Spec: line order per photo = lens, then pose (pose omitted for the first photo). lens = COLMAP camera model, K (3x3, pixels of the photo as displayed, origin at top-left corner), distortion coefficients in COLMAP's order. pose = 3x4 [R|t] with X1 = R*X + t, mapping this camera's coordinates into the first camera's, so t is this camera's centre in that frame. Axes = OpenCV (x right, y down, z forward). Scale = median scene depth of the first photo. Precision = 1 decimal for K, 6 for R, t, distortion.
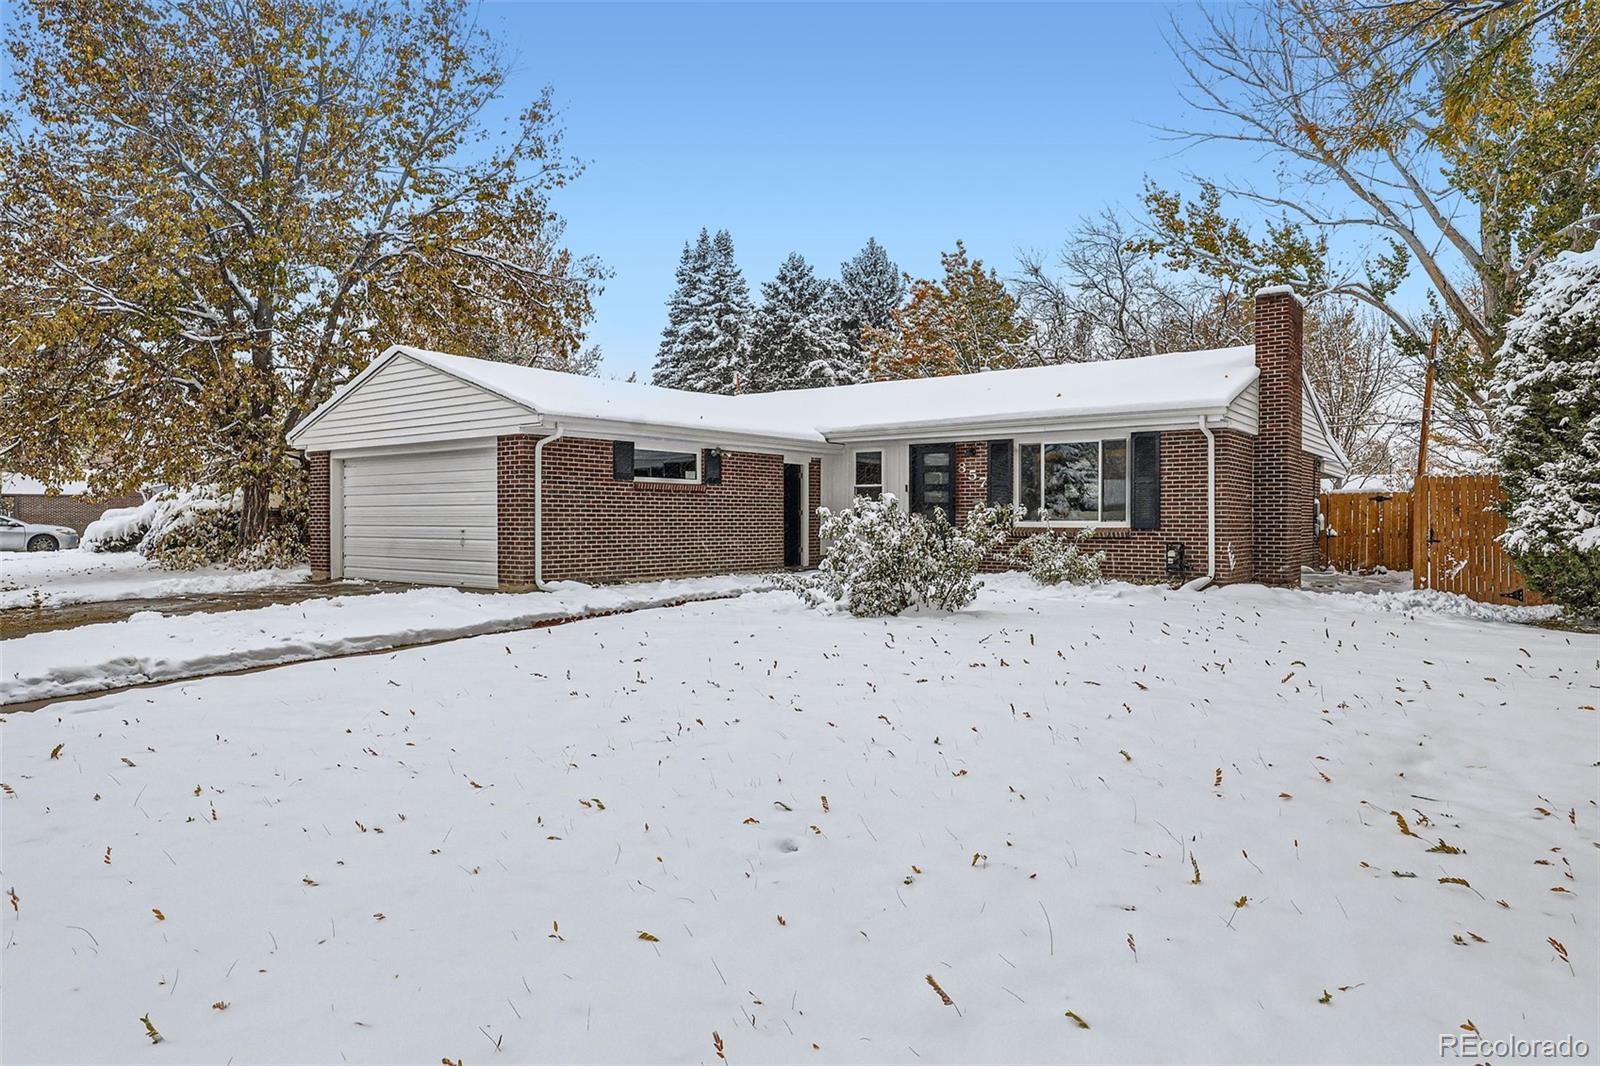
lens RADIAL K [[973.2, 0, 800.0], [0, 973.2, 533.0], [0, 0, 1]] dist [0.002342, 0.000478]
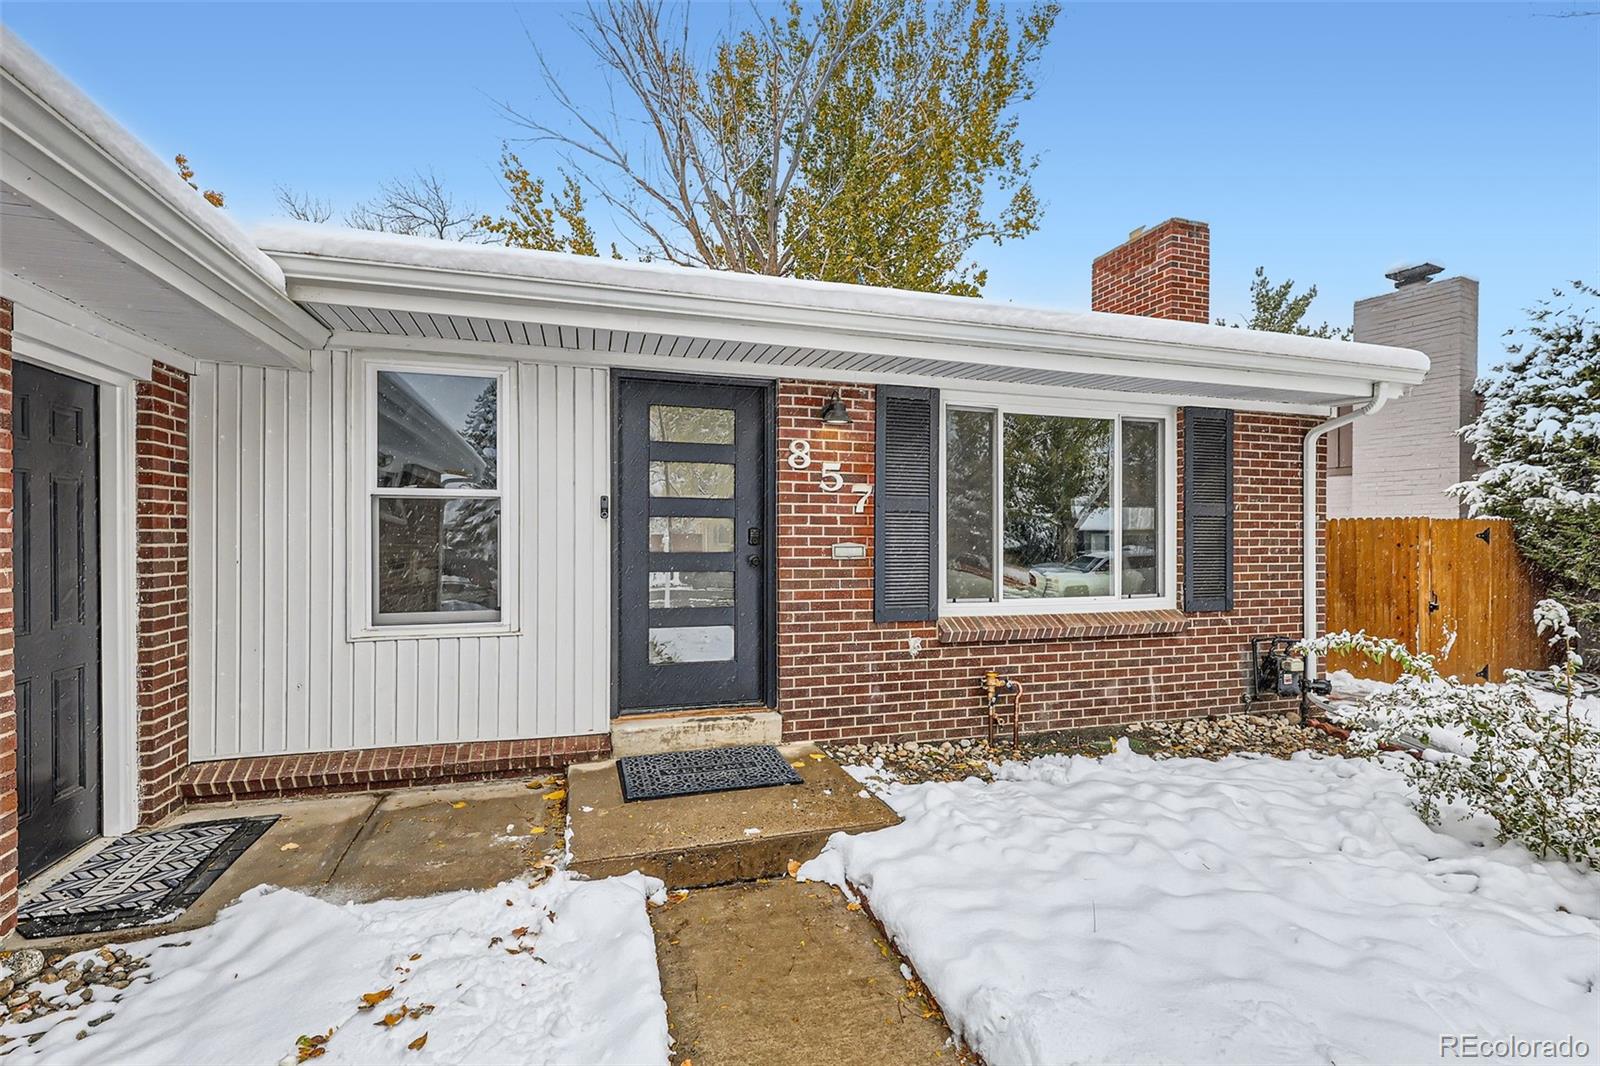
lens RADIAL K [[727.3, 0, 800.0], [0, 727.3, 533.0], [0, 0, 1]] dist [-0.000769, -0.000086]
pose [[0.570793, 0.000531, 0.821094, -0.047226], [0.008475, 0.999943, -0.006538, -0.037233], [-0.821050, 0.010690, 0.570756, 0.852929]]
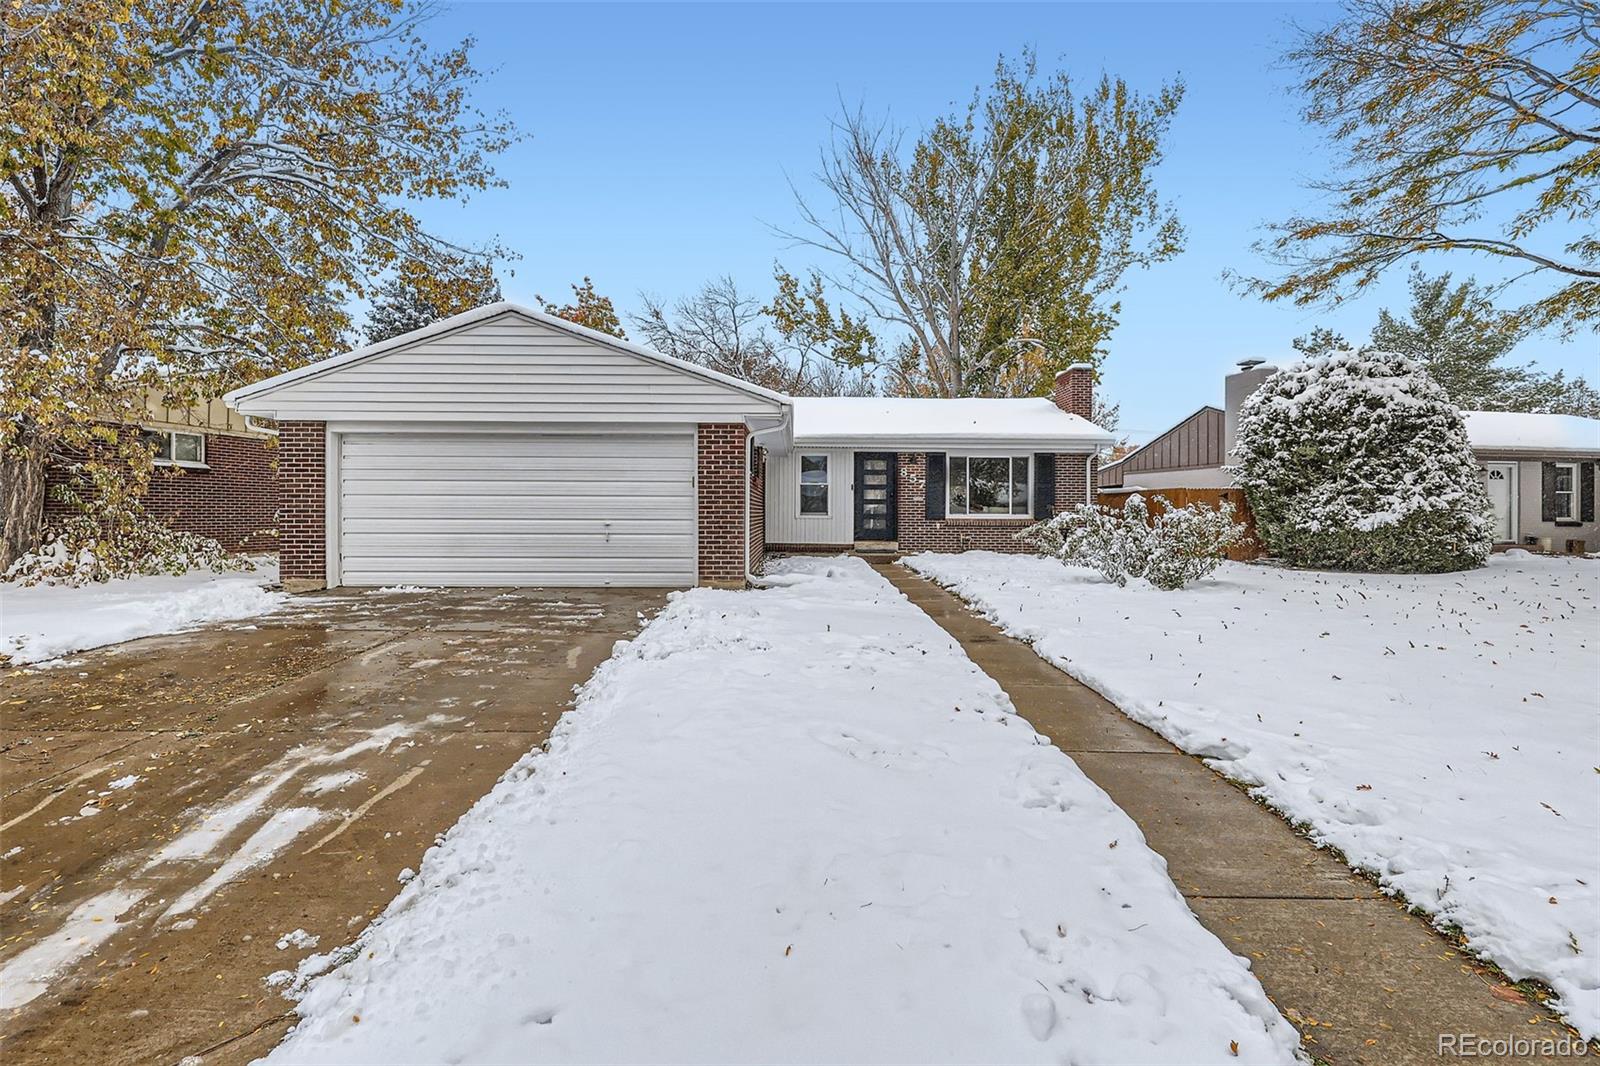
lens RADIAL K [[753.5, 0, 802.4], [0, 753.5, 514.9], [0, 0, 1]] dist [0.001091, 0.000048]
pose [[0.780601, -0.000395, 0.625029, -0.559244], [0.005305, 0.999968, -0.005995, -0.005867], [-0.625007, 0.007996, 0.780578, 0.309946]]
